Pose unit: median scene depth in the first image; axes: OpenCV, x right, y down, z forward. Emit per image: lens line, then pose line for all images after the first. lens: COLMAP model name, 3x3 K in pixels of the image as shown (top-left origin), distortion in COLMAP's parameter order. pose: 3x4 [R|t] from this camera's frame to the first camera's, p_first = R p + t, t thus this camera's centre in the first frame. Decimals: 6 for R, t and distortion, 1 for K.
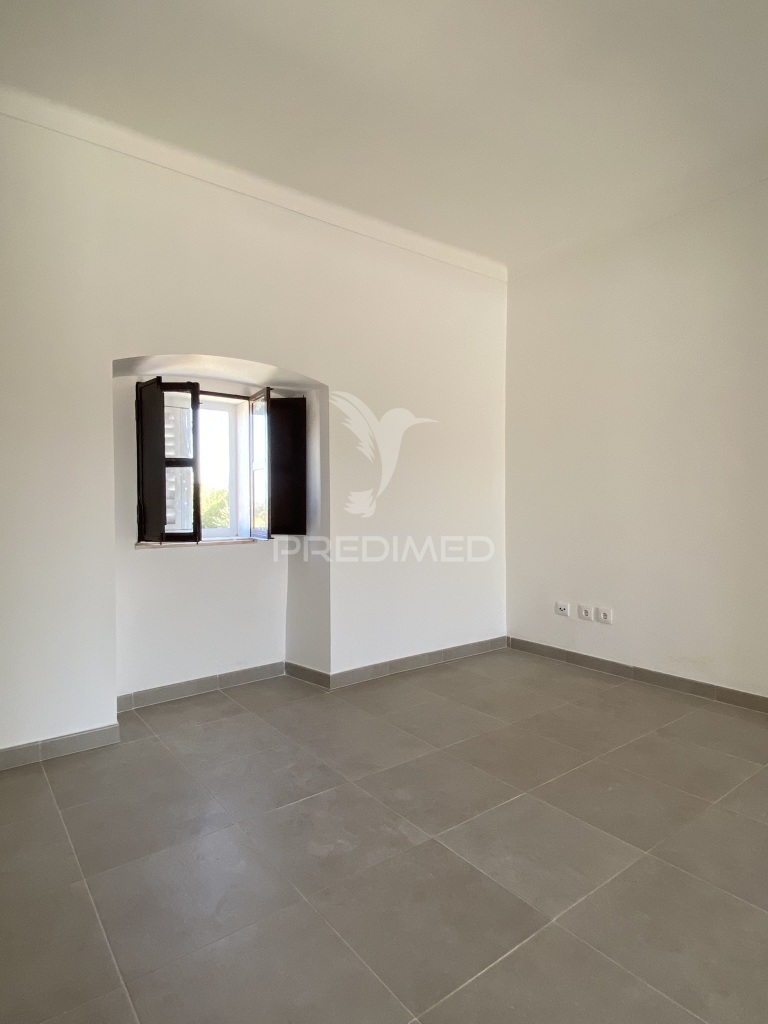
lens RADIAL K [[571.0, 0, 386.7], [0, 571.0, 508.8], [0, 0, 1]] dist [0.026474, -0.021106]
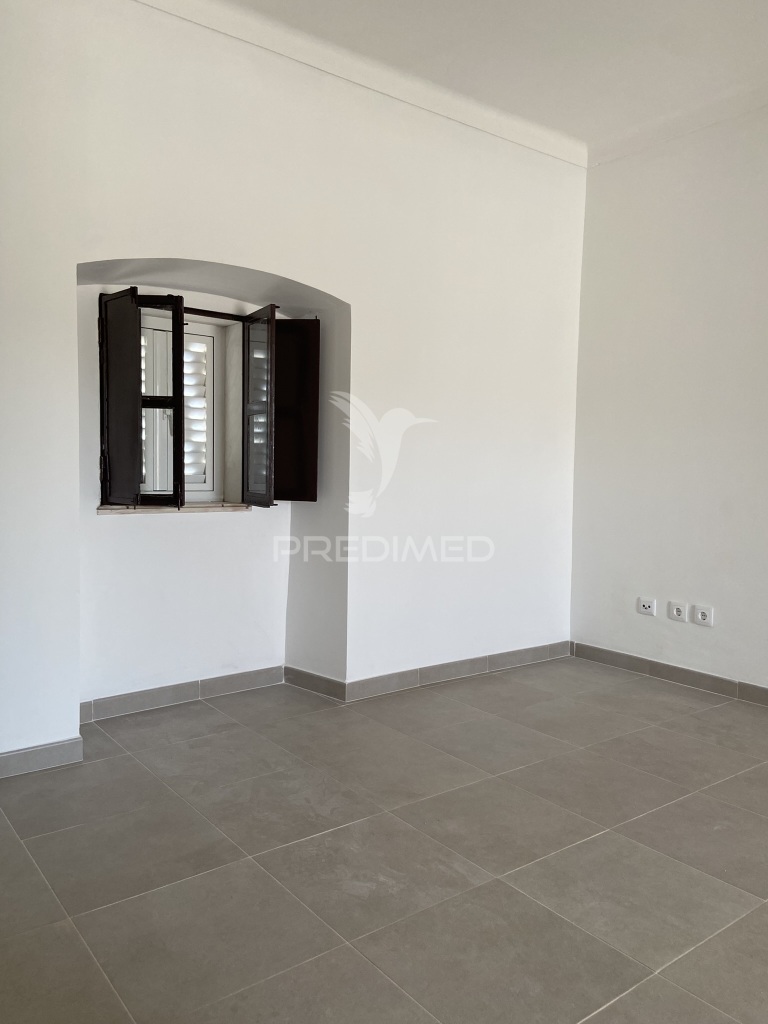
lens RADIAL K [[772.0, 0, 389.8], [0, 772.0, 509.6], [0, 0, 1]] dist [0.073858, -0.091631]
pose [[0.999778, 0.021004, 0.001773, -0.050653], [-0.021062, 0.998803, 0.044155, 0.009702], [-0.000843, -0.044183, 0.999023, -0.038368]]
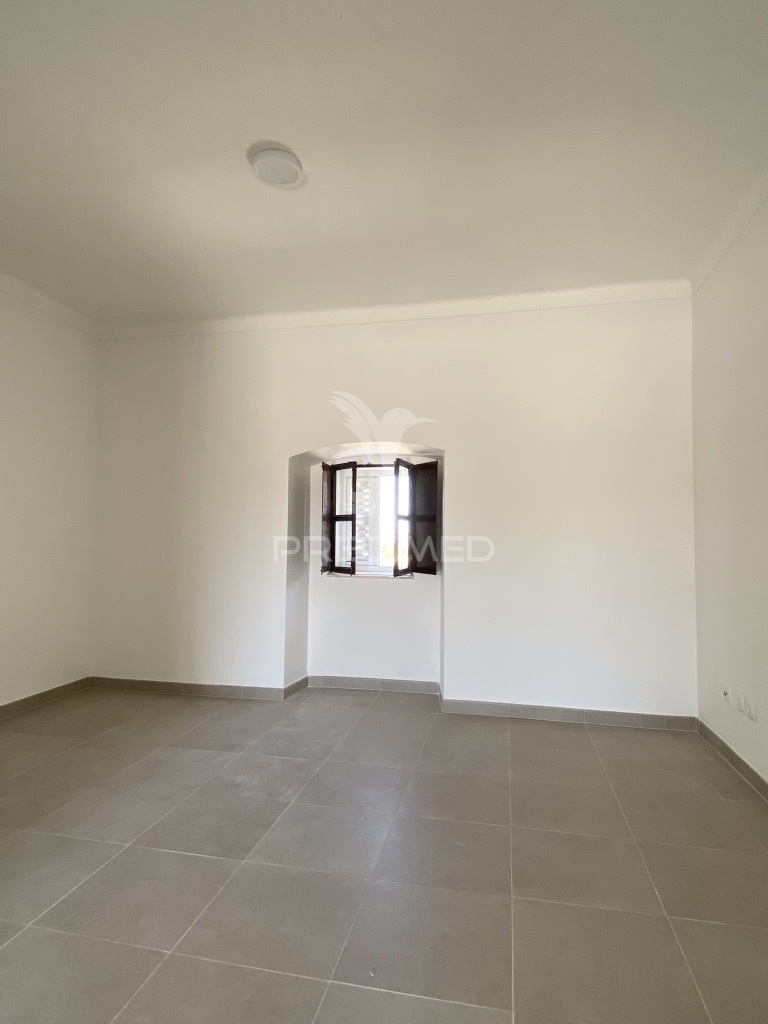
lens RADIAL K [[571.0, 0, 380.4], [0, 571.0, 504.5], [0, 0, 1]] dist [0.026474, -0.021106]
pose [[0.645266, -0.030828, -0.763335, 0.776180], [-0.023032, 0.997946, -0.059772, -0.031133], [0.763610, 0.056150, 0.643231, 0.153770]]
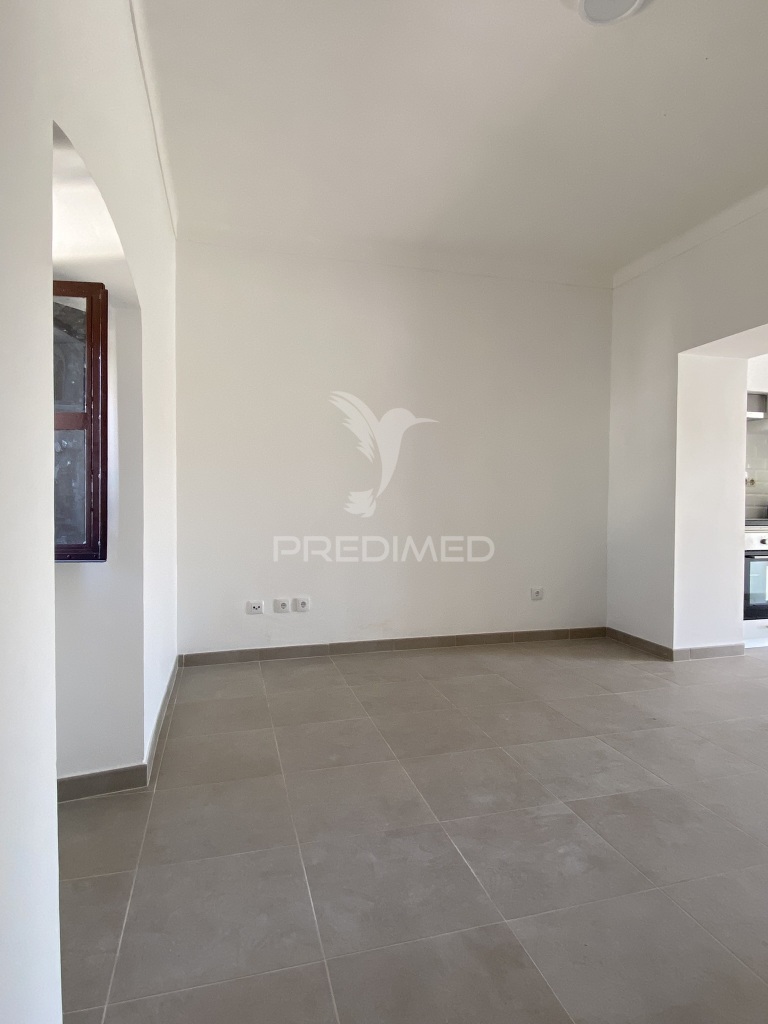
lens RADIAL K [[571.0, 0, 385.7], [0, 571.0, 507.5], [0, 0, 1]] dist [0.026474, -0.021106]
pose [[0.376259, -0.015037, 0.926393, -0.652003], [0.008144, 0.999883, 0.012922, -0.006890], [-0.926479, 0.002683, 0.376337, 0.550790]]
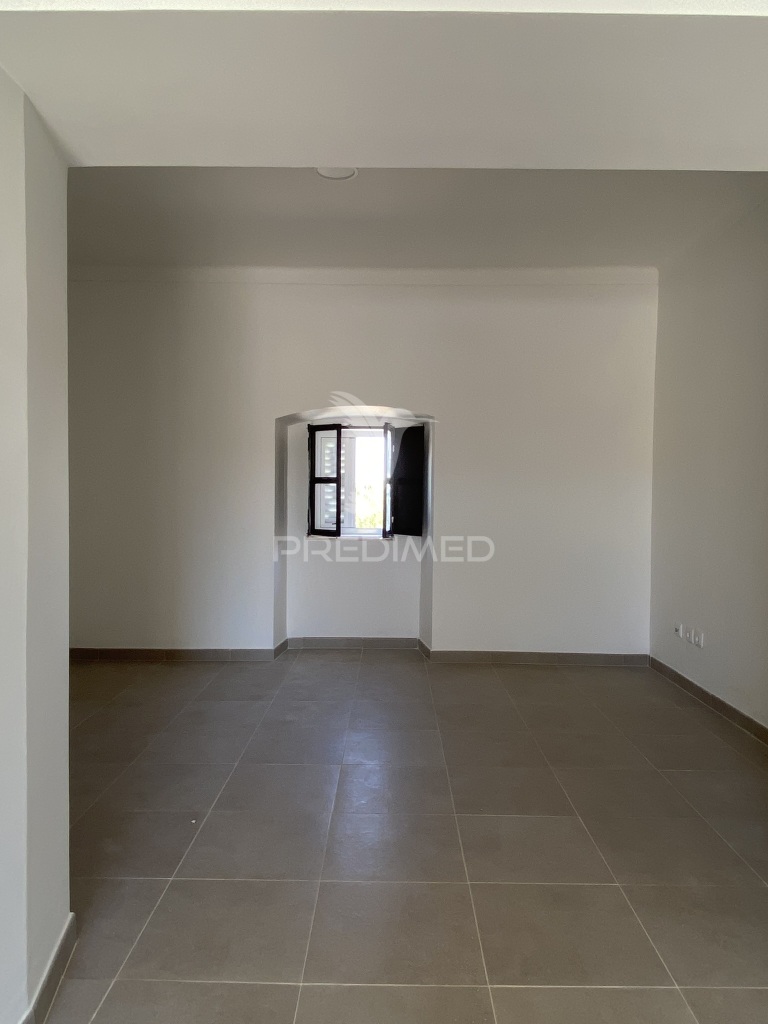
lens RADIAL K [[704.8, 0, 374.5], [0, 704.8, 512.3], [0, 0, 1]] dist [-0.010469, -0.000240]
pose [[0.780360, 0.029793, -0.624620, 0.810176], [-0.023102, 0.999556, 0.018814, -0.036814], [0.624903, -0.000252, 0.780702, -0.282156]]
